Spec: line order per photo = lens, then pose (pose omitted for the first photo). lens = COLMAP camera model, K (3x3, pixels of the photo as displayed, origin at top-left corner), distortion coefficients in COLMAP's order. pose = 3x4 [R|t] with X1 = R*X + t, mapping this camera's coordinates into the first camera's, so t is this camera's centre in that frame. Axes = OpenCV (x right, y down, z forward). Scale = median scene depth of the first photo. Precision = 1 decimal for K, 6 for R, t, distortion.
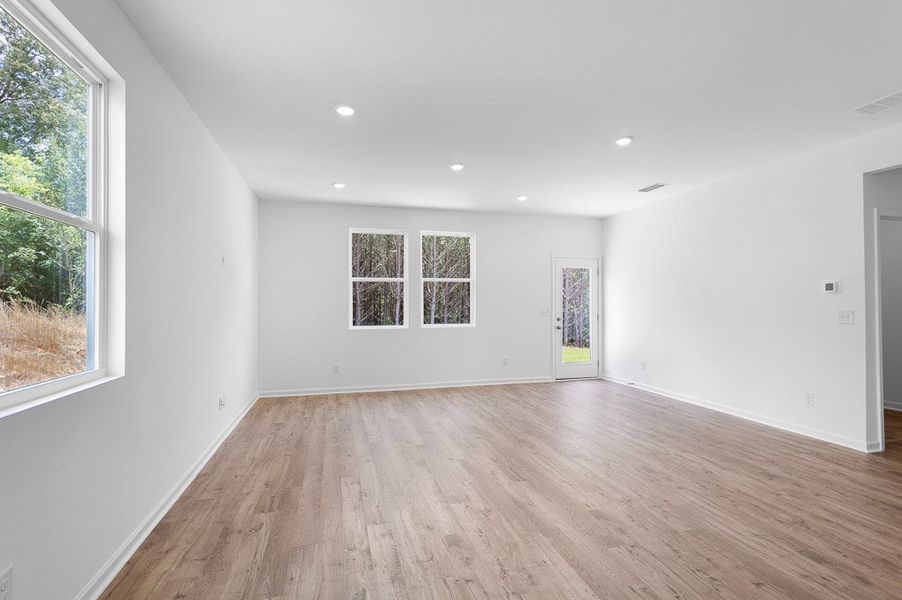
lens RADIAL K [[439.5, 0, 450.1], [0, 439.5, 299.5], [0, 0, 1]] dist [0.002681, 0.000266]
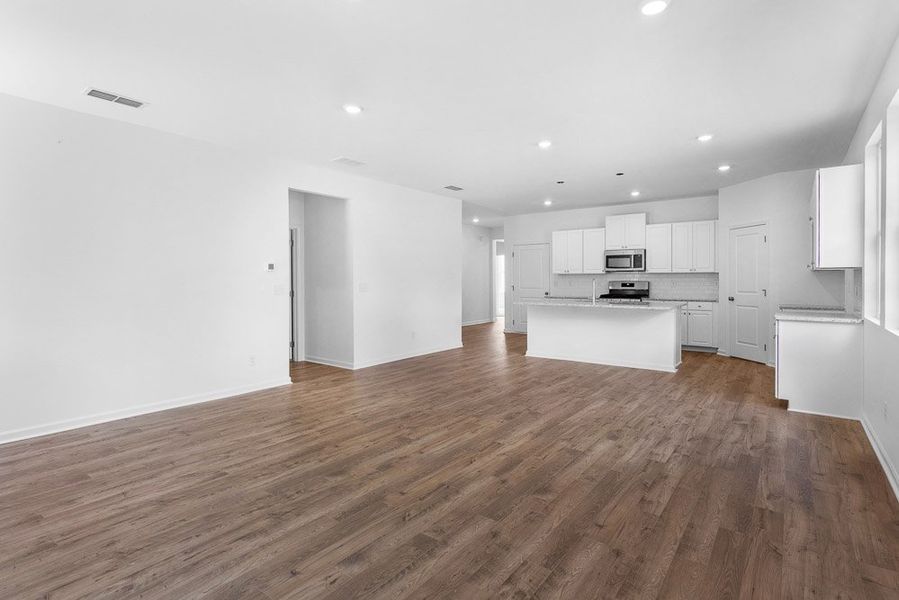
lens RADIAL K [[451.1, 0, 449.3], [0, 451.1, 297.3], [0, 0, 1]] dist [0.005036, 0.000082]
pose [[-0.615860, -0.024444, 0.787476, -0.455173], [-0.003463, 0.999593, 0.028320, 0.016962], [-0.787848, 0.014714, -0.615694, 1.282007]]
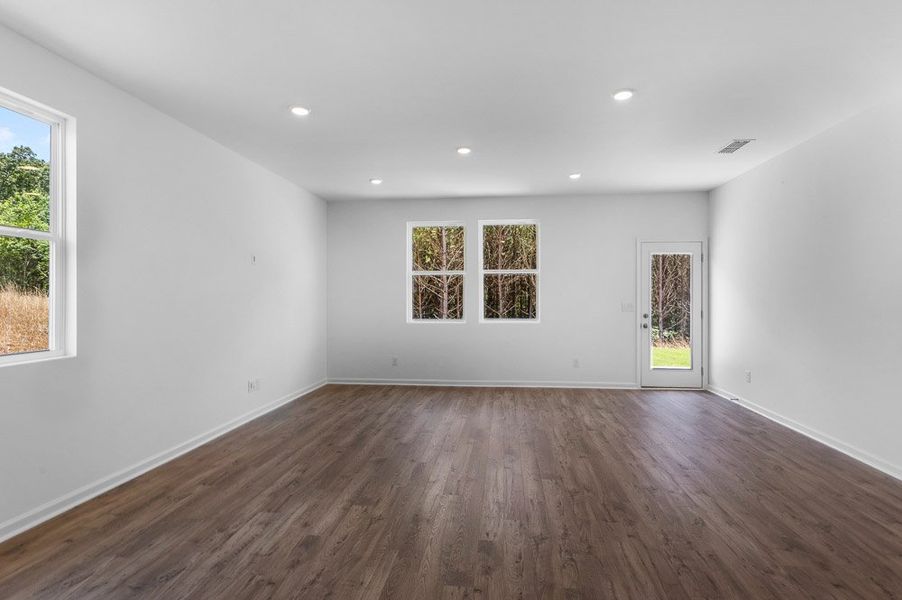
lens RADIAL K [[452.6, 0, 450.8], [0, 452.6, 297.2], [0, 0, 1]] dist [0.005036, 0.000082]
pose [[0.930549, -0.000080, -0.366168, 0.360037], [0.004070, 0.999940, 0.010126, -0.000874], [0.366145, -0.010913, 0.930494, 0.100608]]
